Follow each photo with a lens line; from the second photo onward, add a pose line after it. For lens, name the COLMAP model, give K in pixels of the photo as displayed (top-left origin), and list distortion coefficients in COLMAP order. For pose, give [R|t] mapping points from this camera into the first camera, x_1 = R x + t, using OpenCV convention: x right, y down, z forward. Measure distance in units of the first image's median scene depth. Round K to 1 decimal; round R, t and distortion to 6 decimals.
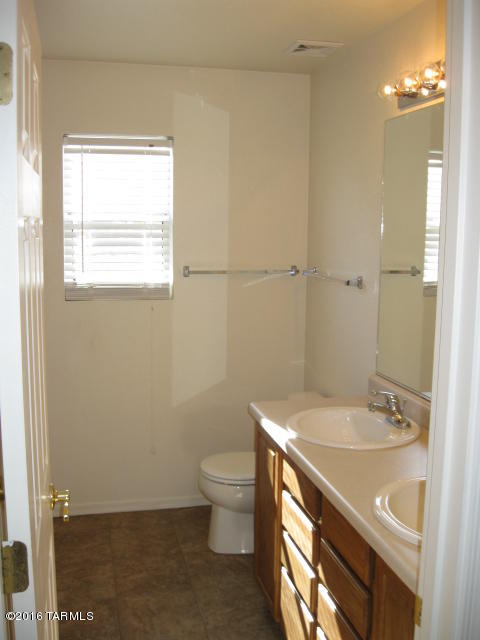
lens RADIAL K [[667.9, 0, 239.3], [0, 667.9, 319.4], [0, 0, 1]] dist [-0.104769, 0.000000]
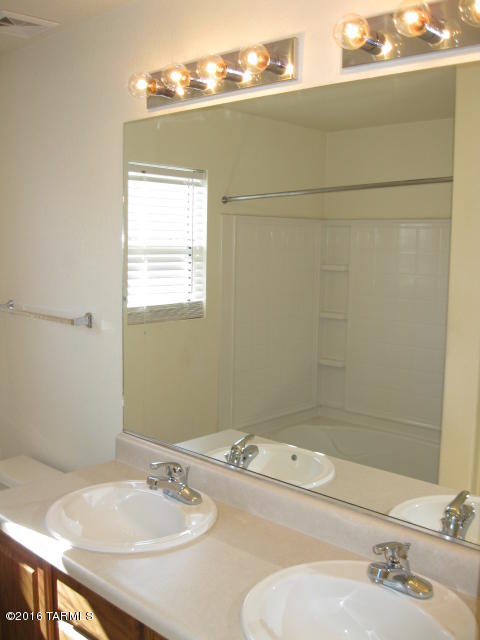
lens RADIAL K [[667.9, 0, 240.2], [0, 667.9, 320.4], [0, 0, 1]] dist [-0.104769, 0.000000]
pose [[0.837956, -0.064857, 0.541870, -0.125964], [0.072112, 0.997366, 0.007861, -0.059791], [-0.540952, 0.032488, 0.840426, 0.270661]]
